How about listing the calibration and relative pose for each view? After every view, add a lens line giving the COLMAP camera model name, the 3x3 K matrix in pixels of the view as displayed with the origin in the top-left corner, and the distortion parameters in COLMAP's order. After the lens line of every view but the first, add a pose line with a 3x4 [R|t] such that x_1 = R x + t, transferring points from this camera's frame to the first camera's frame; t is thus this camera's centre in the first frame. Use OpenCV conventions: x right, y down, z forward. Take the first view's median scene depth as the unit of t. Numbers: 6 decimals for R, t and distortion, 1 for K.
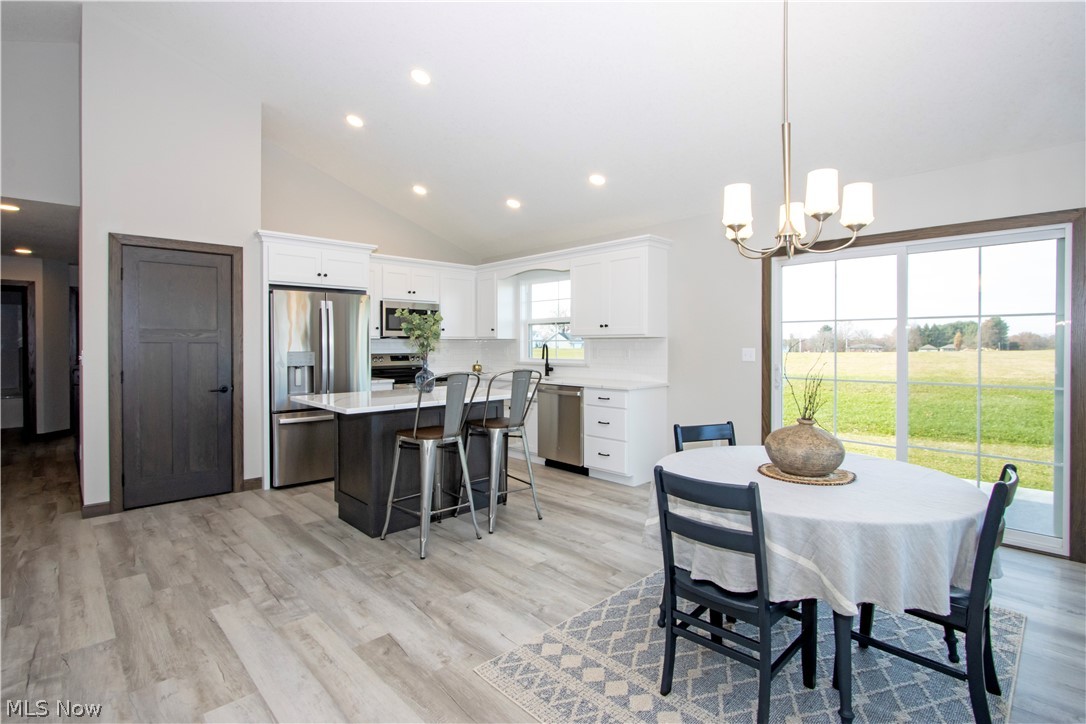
lens RADIAL K [[510.3, 0, 554.2], [0, 510.3, 354.0], [0, 0, 1]] dist [-0.004725, -0.000797]
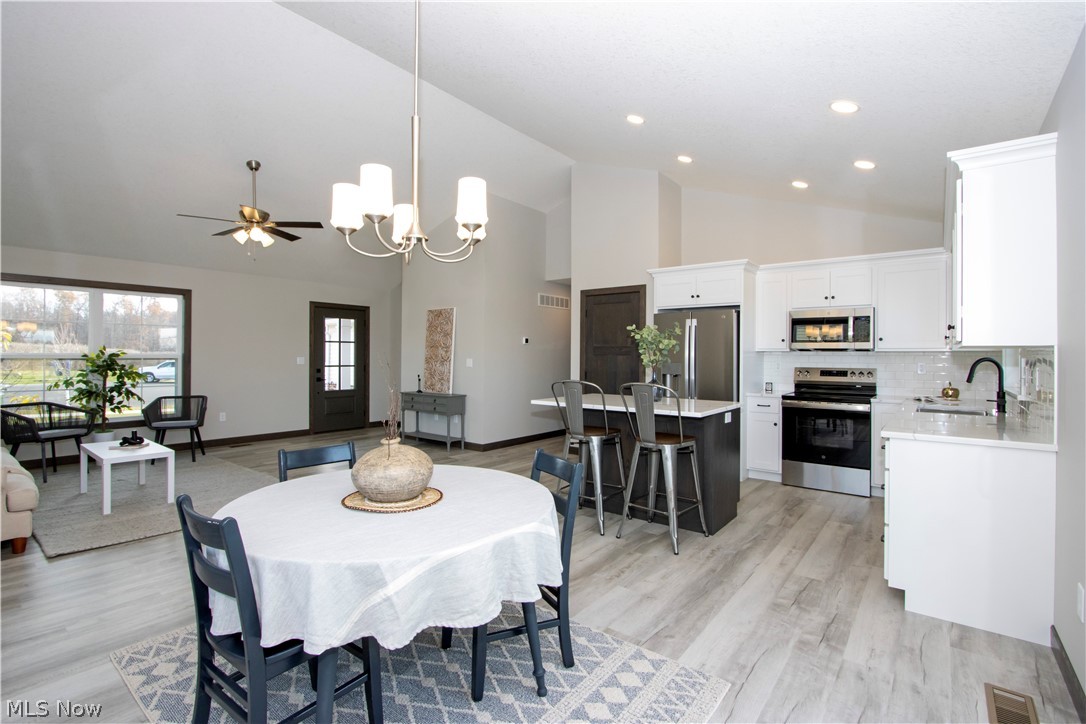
lens RADIAL K [[510.3, 0, 553.7], [0, 510.3, 356.5], [0, 0, 1]] dist [-0.004725, -0.000797]
pose [[0.153201, 0.007818, -0.988164, 0.687577], [-0.027644, 0.999611, 0.003623, -0.015382], [0.987808, 0.026762, 0.153358, 0.542080]]
